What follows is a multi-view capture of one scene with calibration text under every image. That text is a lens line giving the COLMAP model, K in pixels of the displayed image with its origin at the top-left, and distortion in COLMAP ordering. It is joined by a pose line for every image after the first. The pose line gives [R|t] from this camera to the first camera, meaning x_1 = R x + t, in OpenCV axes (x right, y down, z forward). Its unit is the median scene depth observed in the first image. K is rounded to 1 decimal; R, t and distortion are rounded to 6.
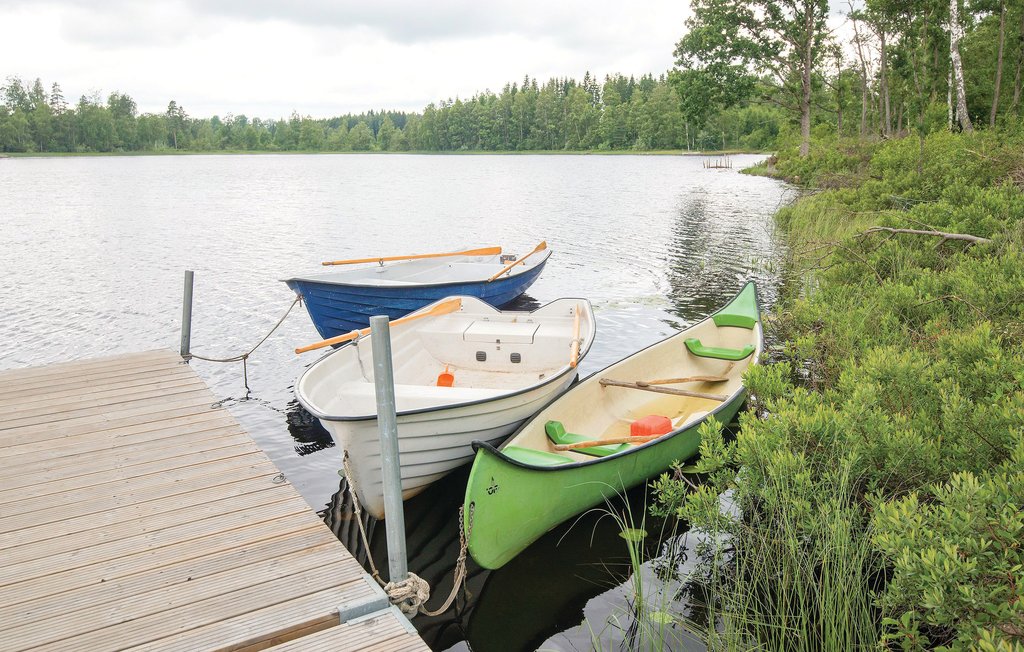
lens RADIAL K [[817.9, 0, 514.7], [0, 817.9, 322.3], [0, 0, 1]] dist [0.018940, 0.010843]
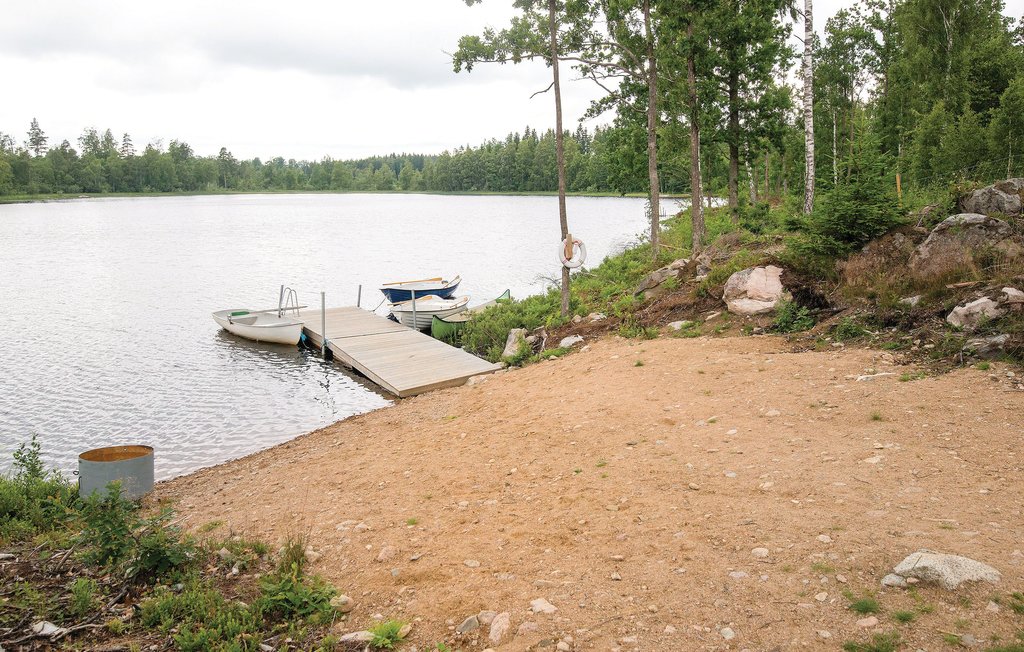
lens RADIAL K [[772.3, 0, 514.3], [0, 772.3, 326.9], [0, 0, 1]] dist [0.033648, -0.004785]
pose [[0.999871, 0.003842, -0.015613, 0.013716], [-0.004191, 0.999741, -0.022383, 0.007218], [0.015523, 0.022445, 0.999628, -0.088956]]
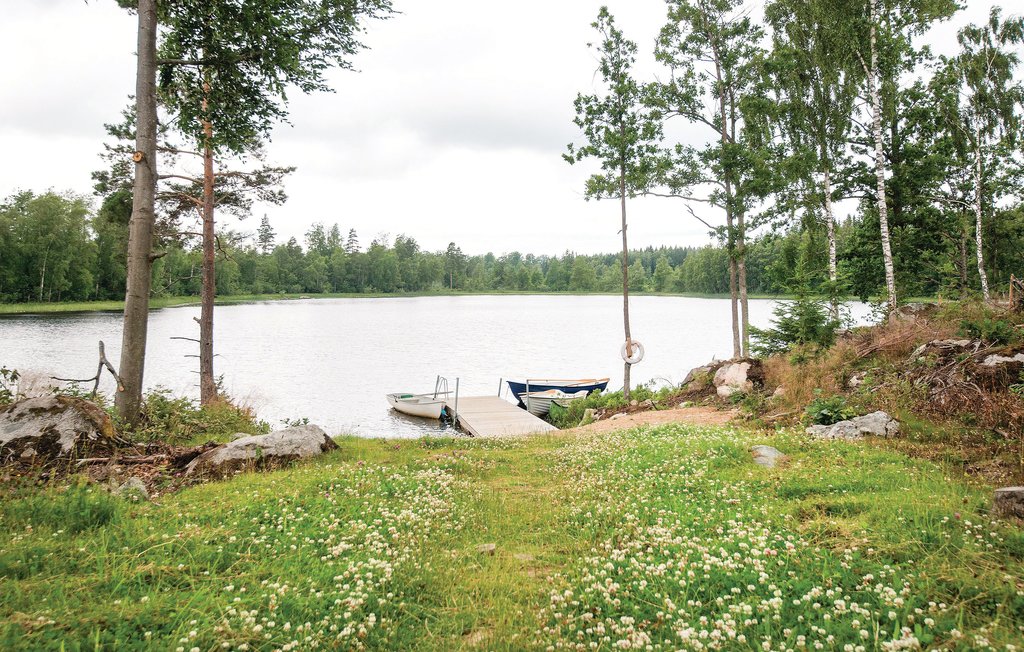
lens RADIAL K [[1021.3, 0, 509.5], [0, 1021.3, 326.2], [0, 0, 1]] dist [0.067449, 0.000000]
pose [[0.950079, 0.020191, -0.311356, 0.046346], [-0.070113, 0.986198, -0.149991, 0.016419], [0.304031, 0.164333, 0.938382, -0.145976]]
